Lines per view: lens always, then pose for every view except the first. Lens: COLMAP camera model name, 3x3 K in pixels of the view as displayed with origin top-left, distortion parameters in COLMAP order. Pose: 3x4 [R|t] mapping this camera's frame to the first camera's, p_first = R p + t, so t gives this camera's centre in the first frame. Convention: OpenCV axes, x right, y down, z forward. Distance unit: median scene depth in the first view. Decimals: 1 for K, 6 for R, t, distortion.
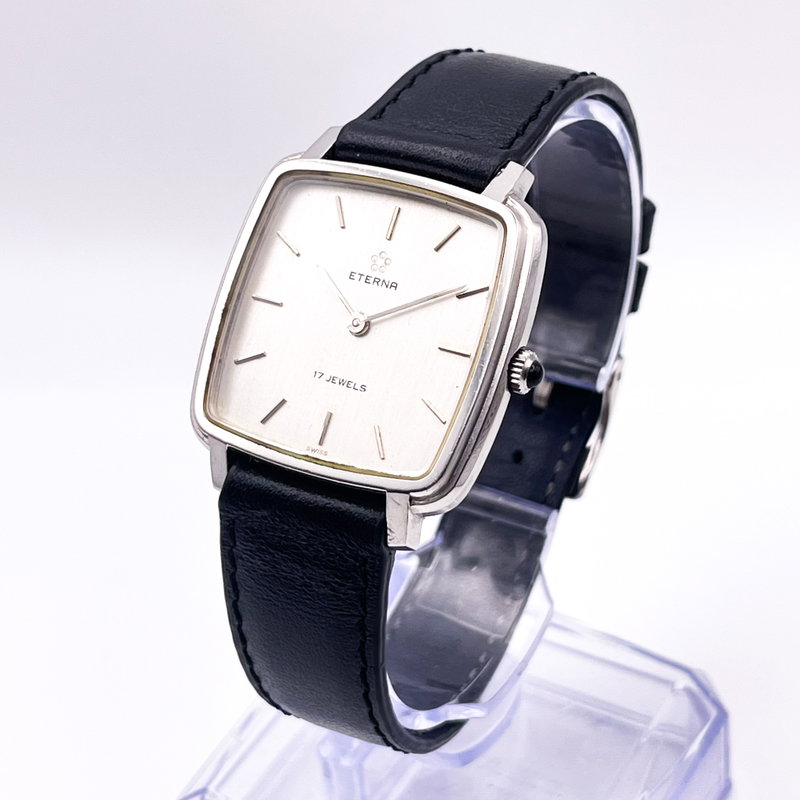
lens RADIAL K [[2151.2, 0, 400.0], [0, 2151.2, 400.0], [0, 0, 1]] dist [0.003382, -0.098403]
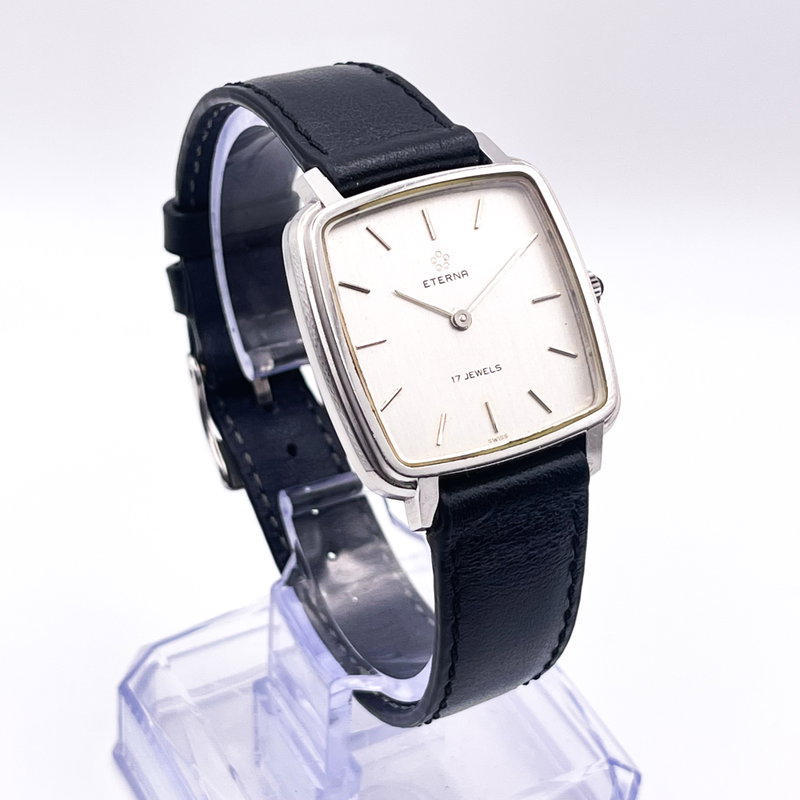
lens RADIAL K [[2151.2, 0, 400.0], [0, 2151.2, 400.0], [0, 0, 1]] dist [0.003382, -0.098403]
pose [[0.507199, -0.422413, 0.751210, -0.848652], [0.422351, 0.881630, 0.210588, -0.236163], [-0.751245, 0.210464, 0.625569, 0.363145]]
